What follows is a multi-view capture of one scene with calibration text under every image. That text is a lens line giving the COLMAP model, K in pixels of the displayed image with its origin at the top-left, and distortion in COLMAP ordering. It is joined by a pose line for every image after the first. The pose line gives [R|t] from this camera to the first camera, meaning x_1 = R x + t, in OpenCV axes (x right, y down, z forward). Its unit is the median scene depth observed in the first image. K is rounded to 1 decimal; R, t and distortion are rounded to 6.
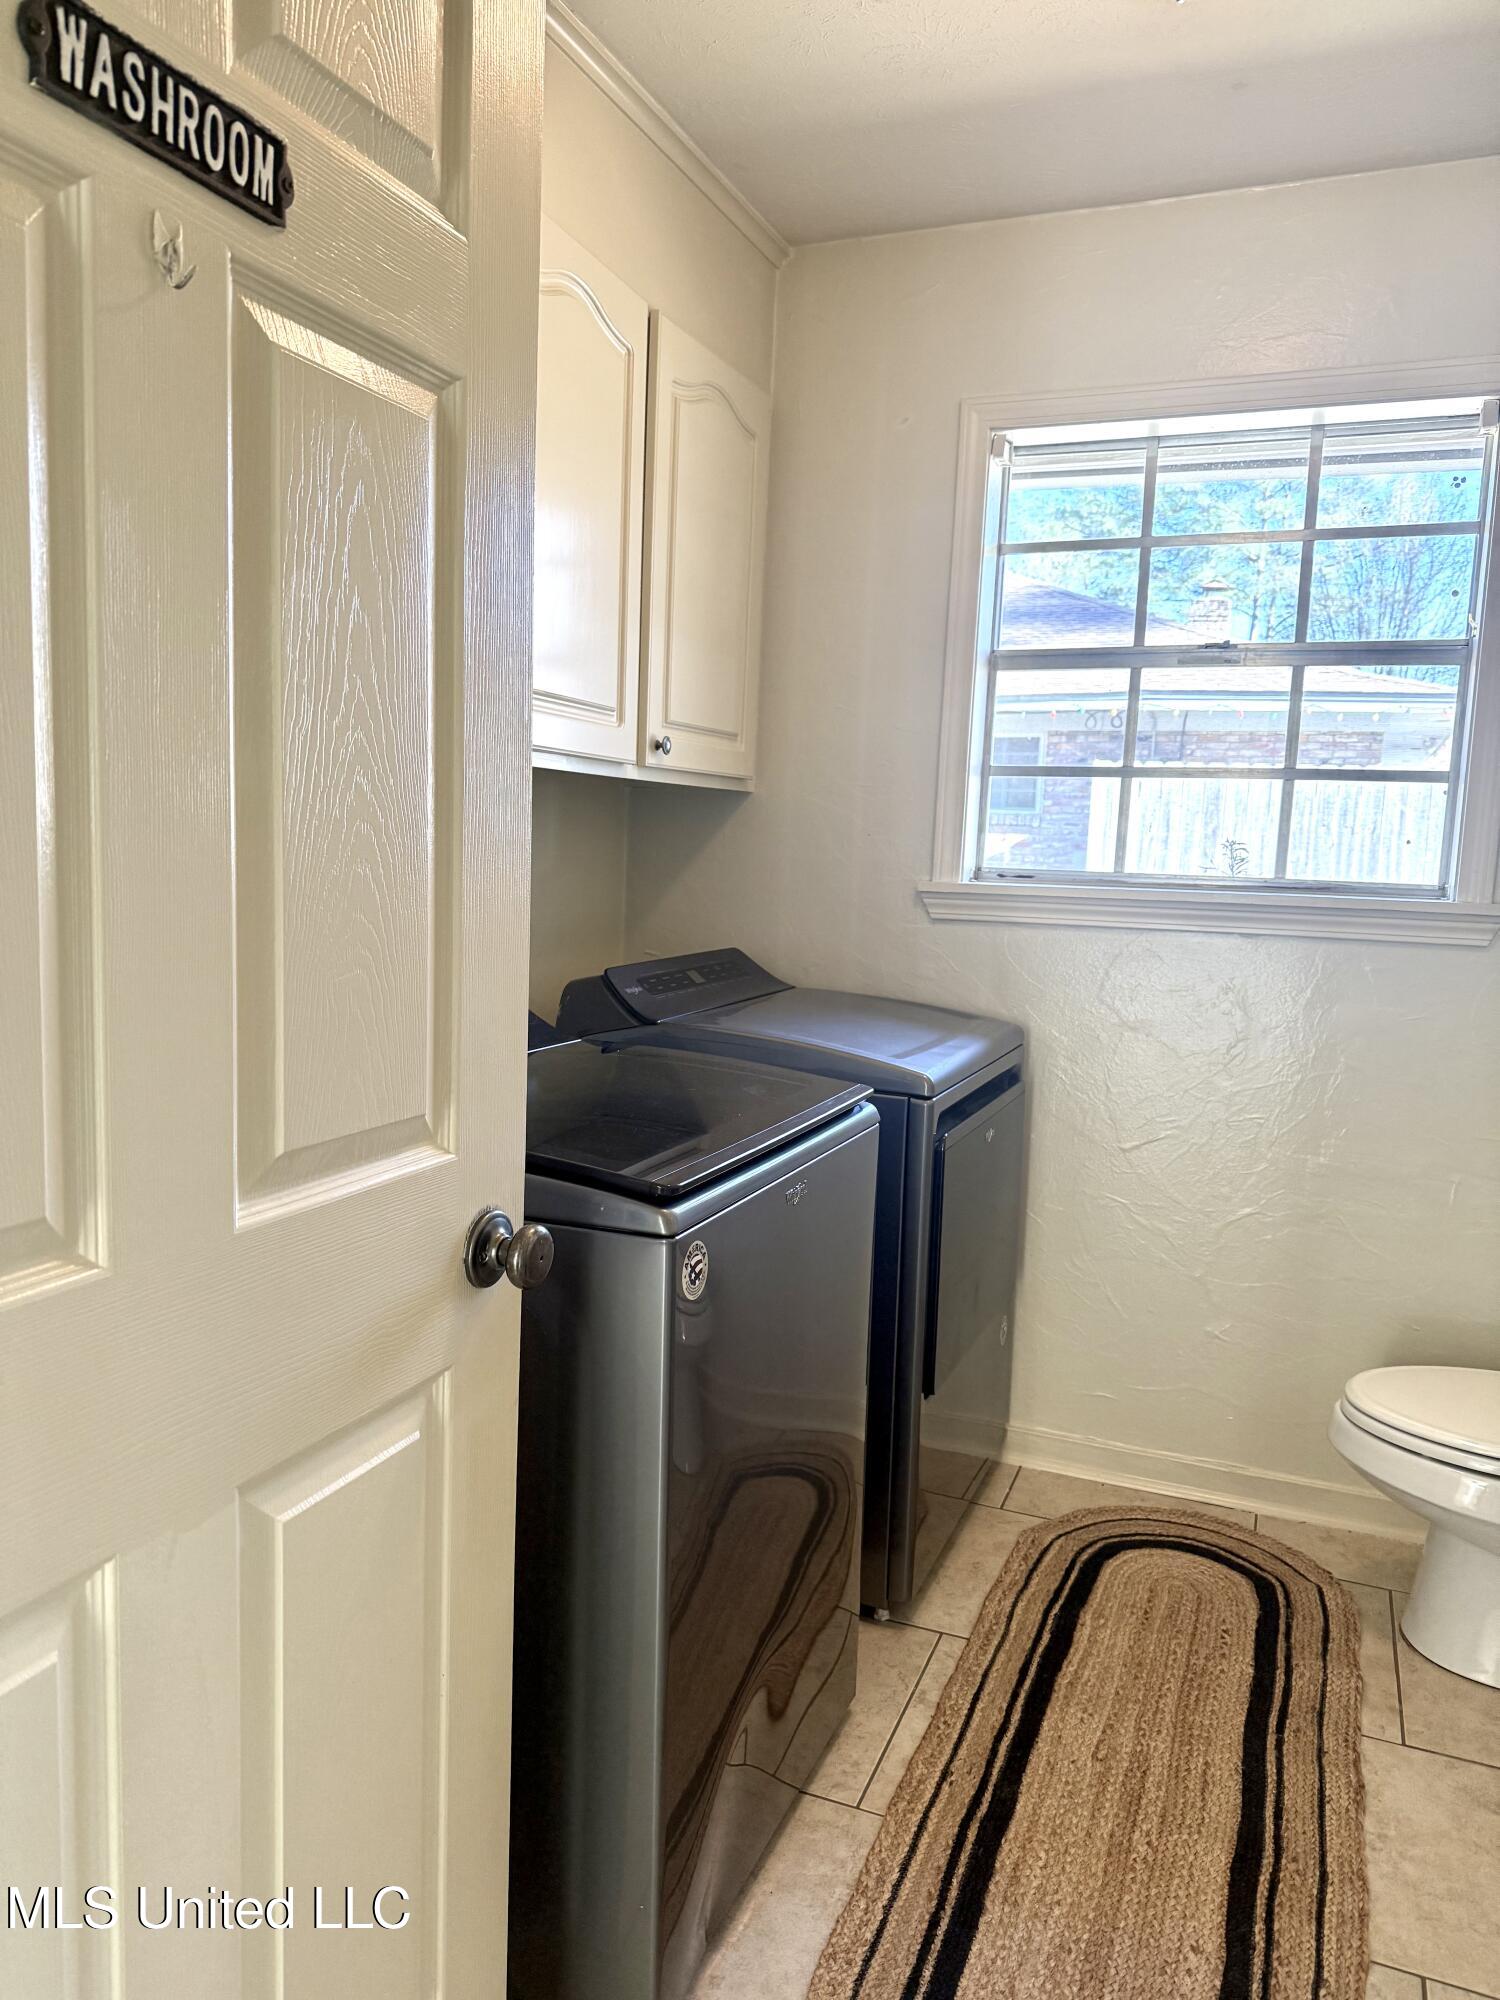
lens RADIAL K [[1430.8, 0, 754.6], [0, 1430.8, 996.3], [0, 0, 1]] dist [0.051608, -0.027708]
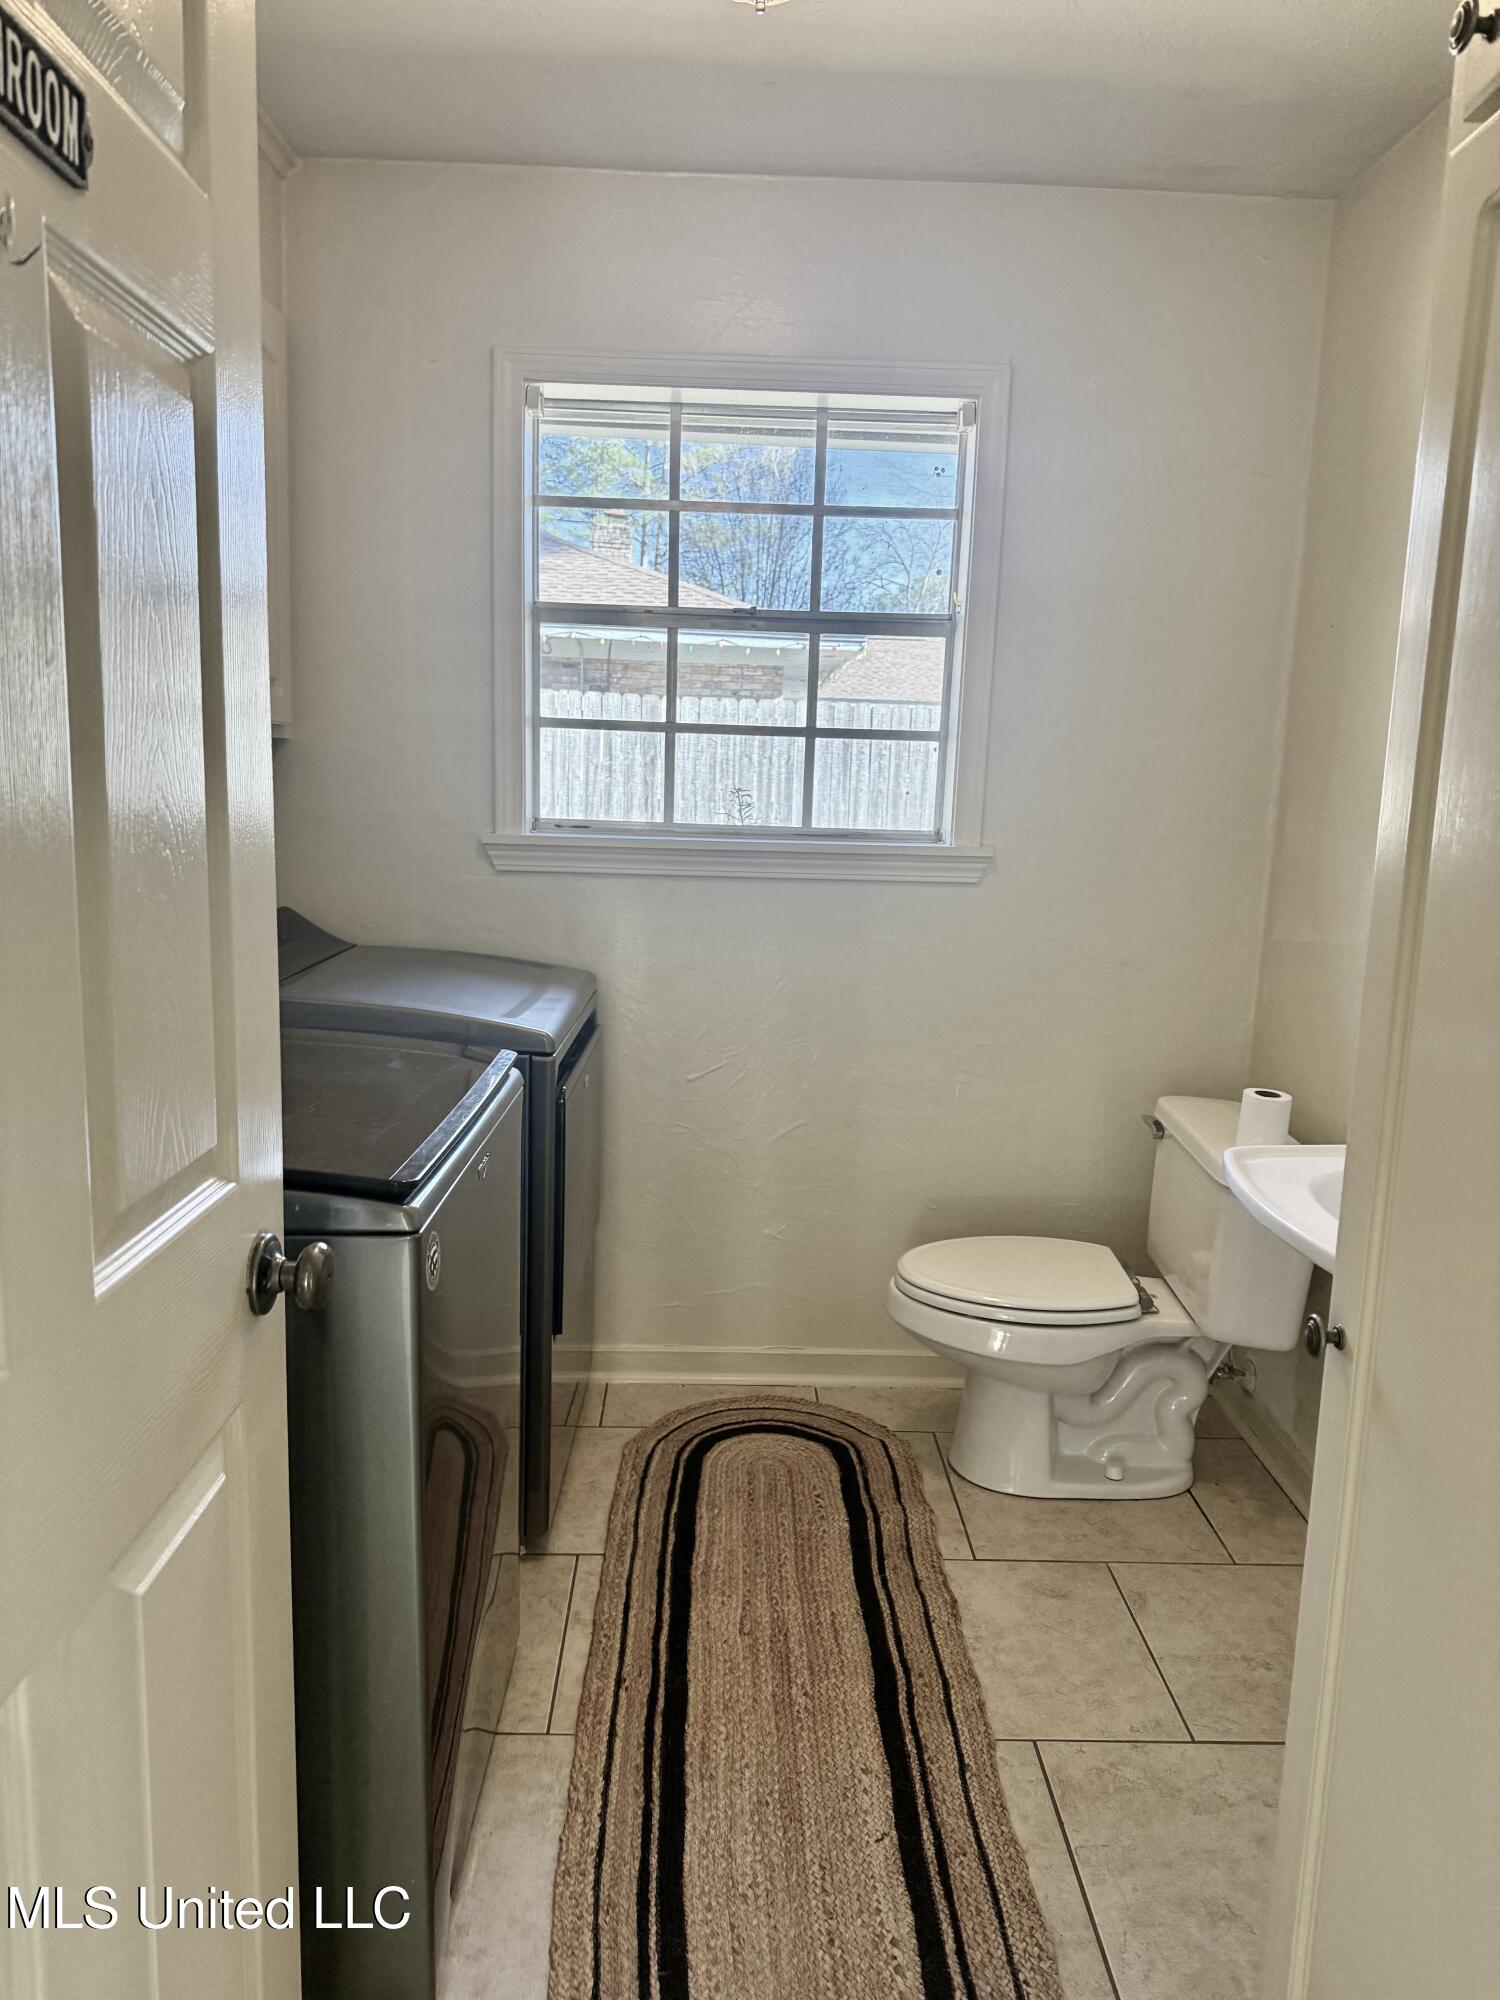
lens RADIAL K [[1430.8, 0, 710.7], [0, 1430.8, 990.6], [0, 0, 1]] dist [0.051608, -0.027708]
pose [[0.923914, -0.068409, 0.376436, -0.162734], [0.046854, 0.996710, 0.066134, -0.039354], [-0.379722, -0.043465, 0.924079, 0.004355]]
